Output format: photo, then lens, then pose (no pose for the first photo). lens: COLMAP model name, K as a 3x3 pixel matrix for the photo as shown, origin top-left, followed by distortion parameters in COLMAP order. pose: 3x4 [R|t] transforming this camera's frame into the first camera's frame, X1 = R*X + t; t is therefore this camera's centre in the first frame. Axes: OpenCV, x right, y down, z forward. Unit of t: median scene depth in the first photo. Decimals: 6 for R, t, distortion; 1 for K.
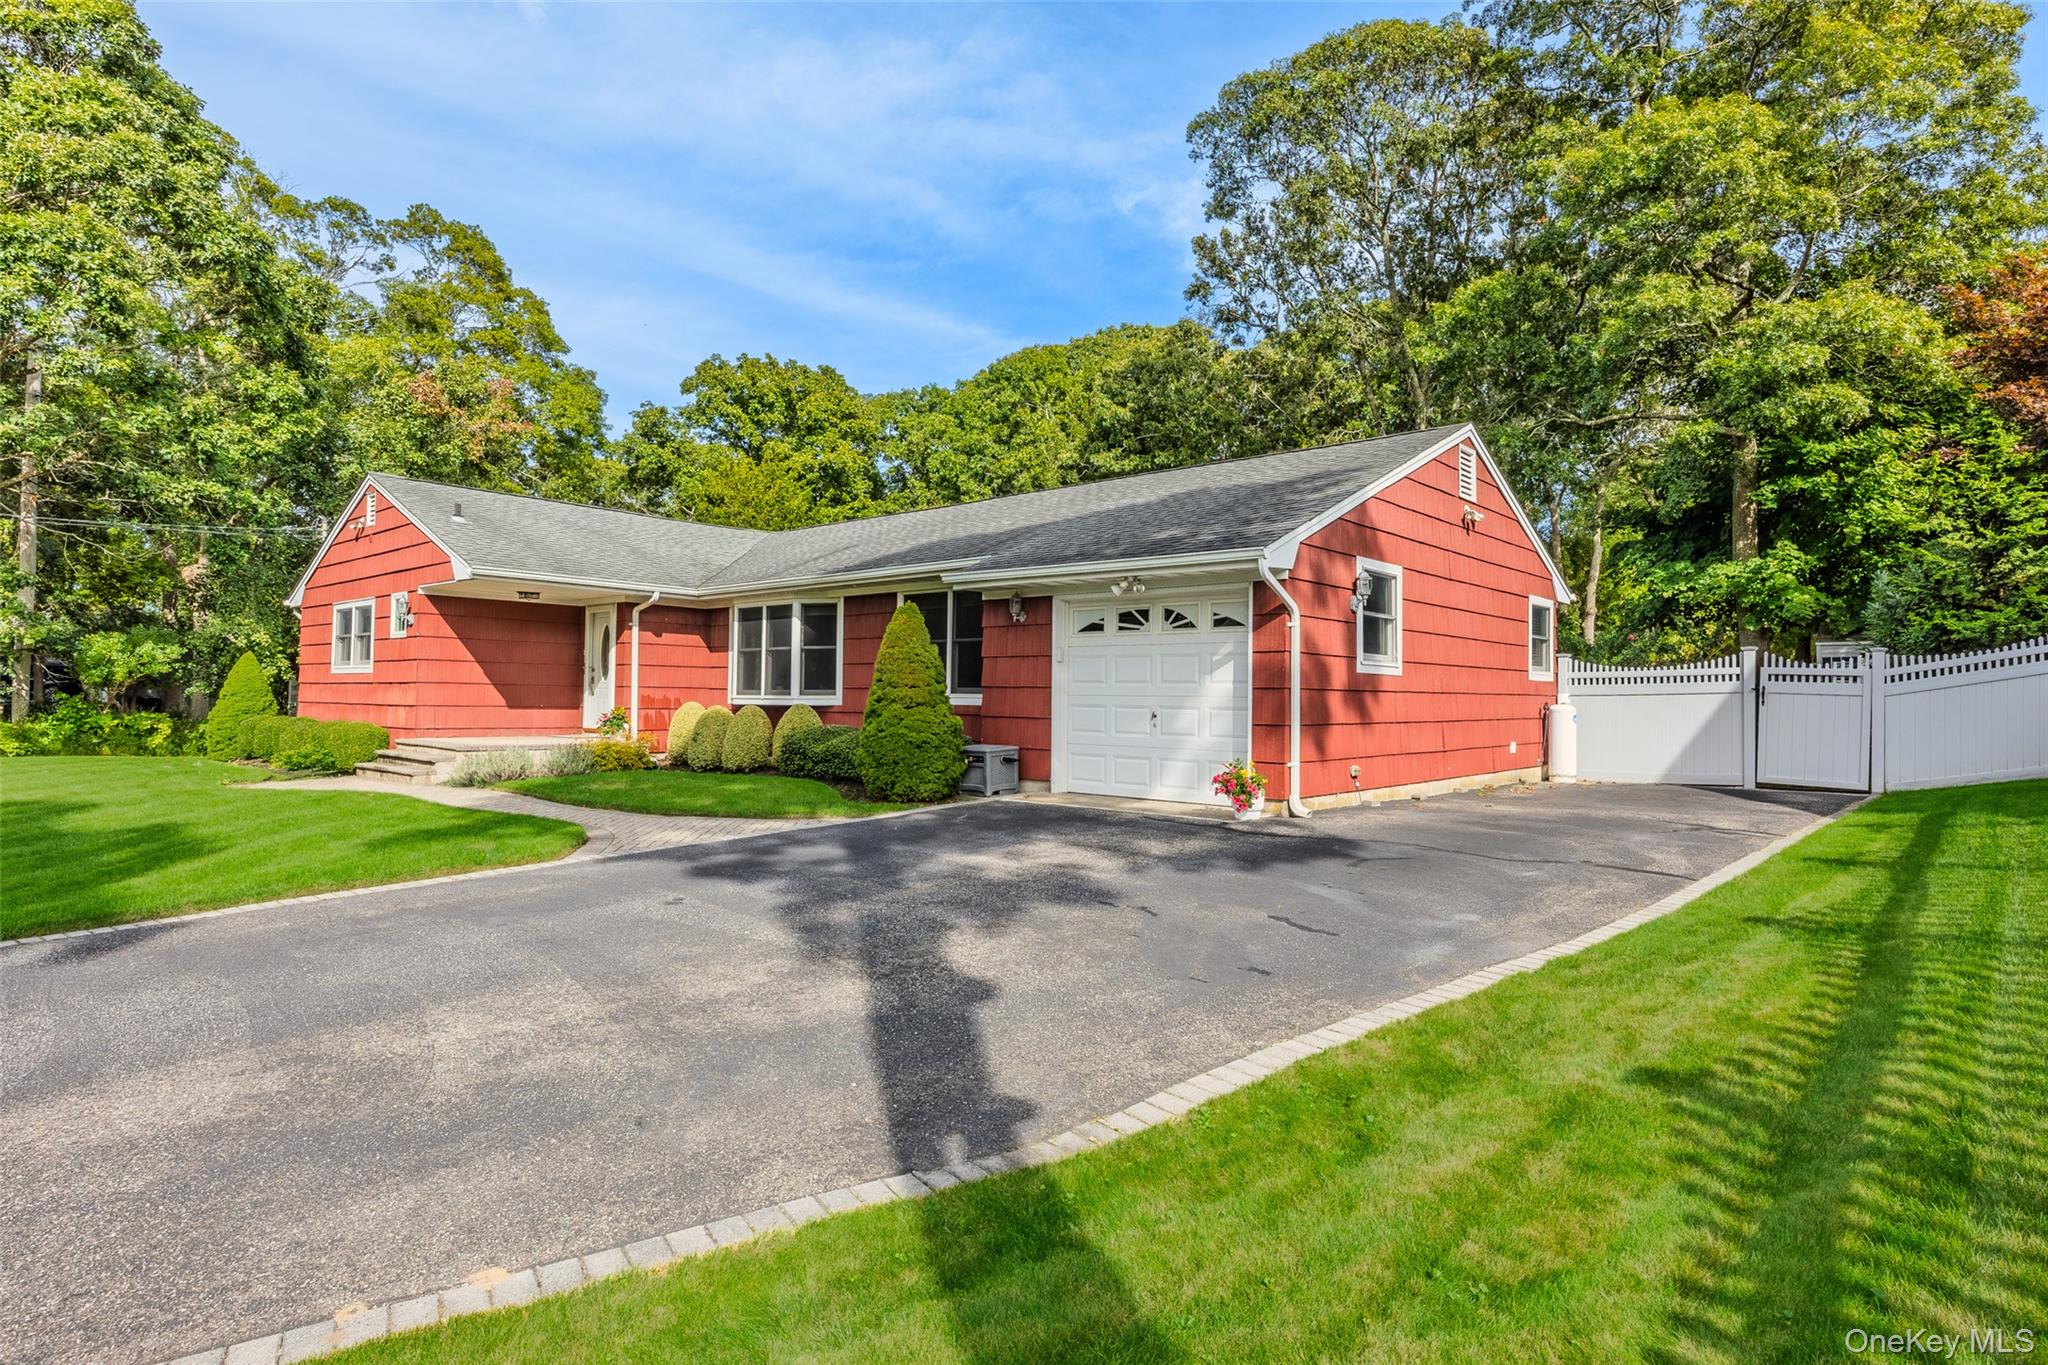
lens RADIAL K [[1089.5, 0, 1026.0], [0, 1089.5, 676.4], [0, 0, 1]] dist [0.000126, -0.000438]
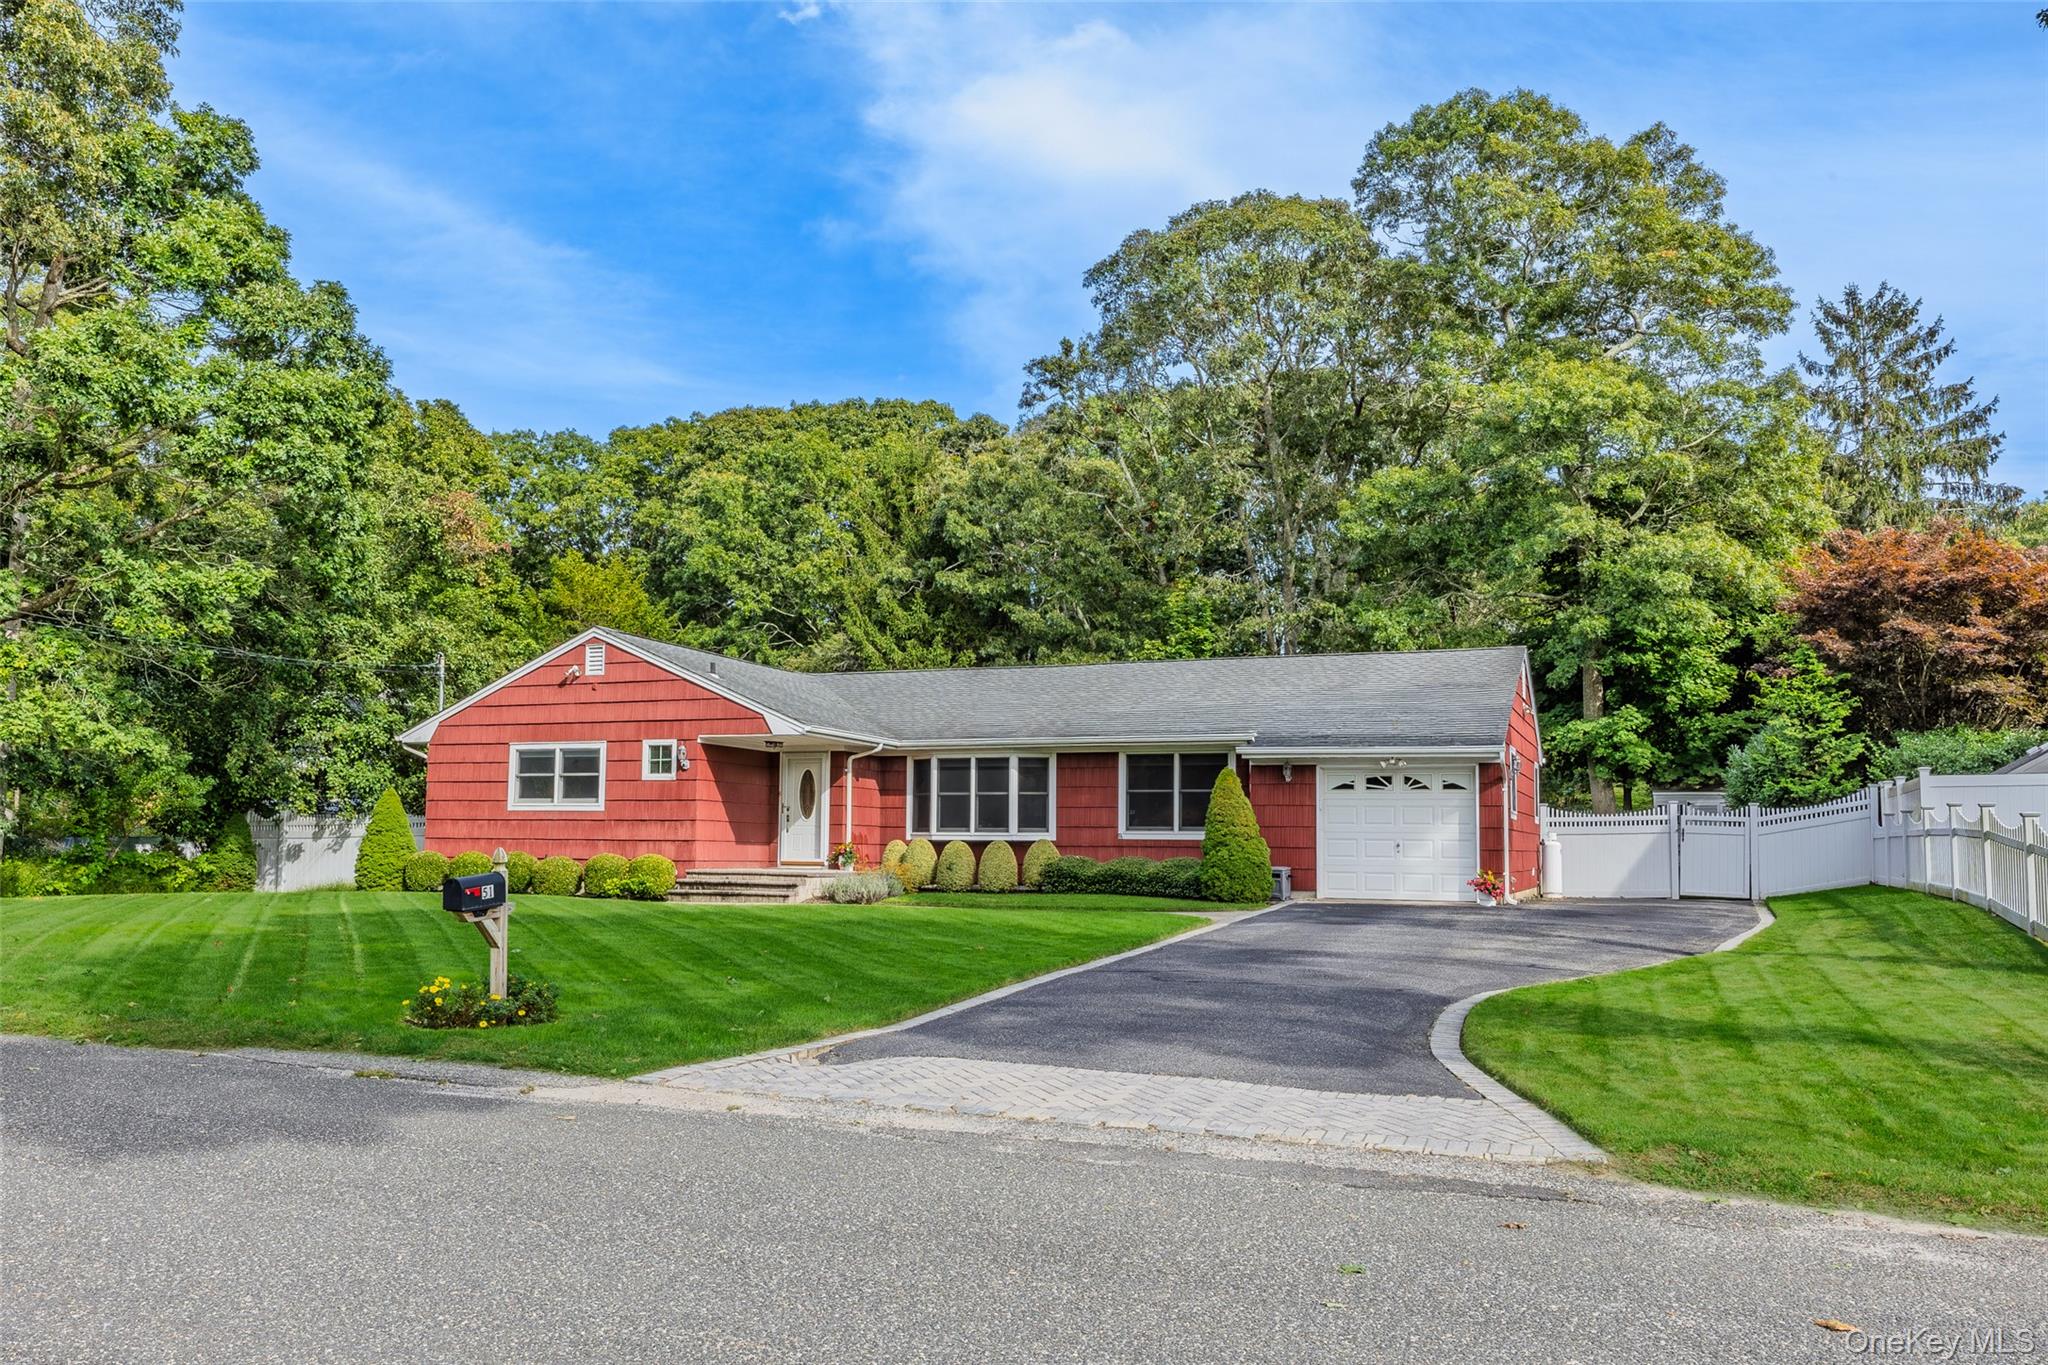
lens RADIAL K [[1467.9, 0, 1023.6], [0, 1467.9, 760.7], [0, 0, 1]] dist [0.032307, -0.000870]
pose [[0.954386, 0.017054, 0.298088, -0.730180], [-0.006350, 0.999301, -0.036842, -0.002673], [-0.298508, 0.033269, 0.953827, -0.602374]]
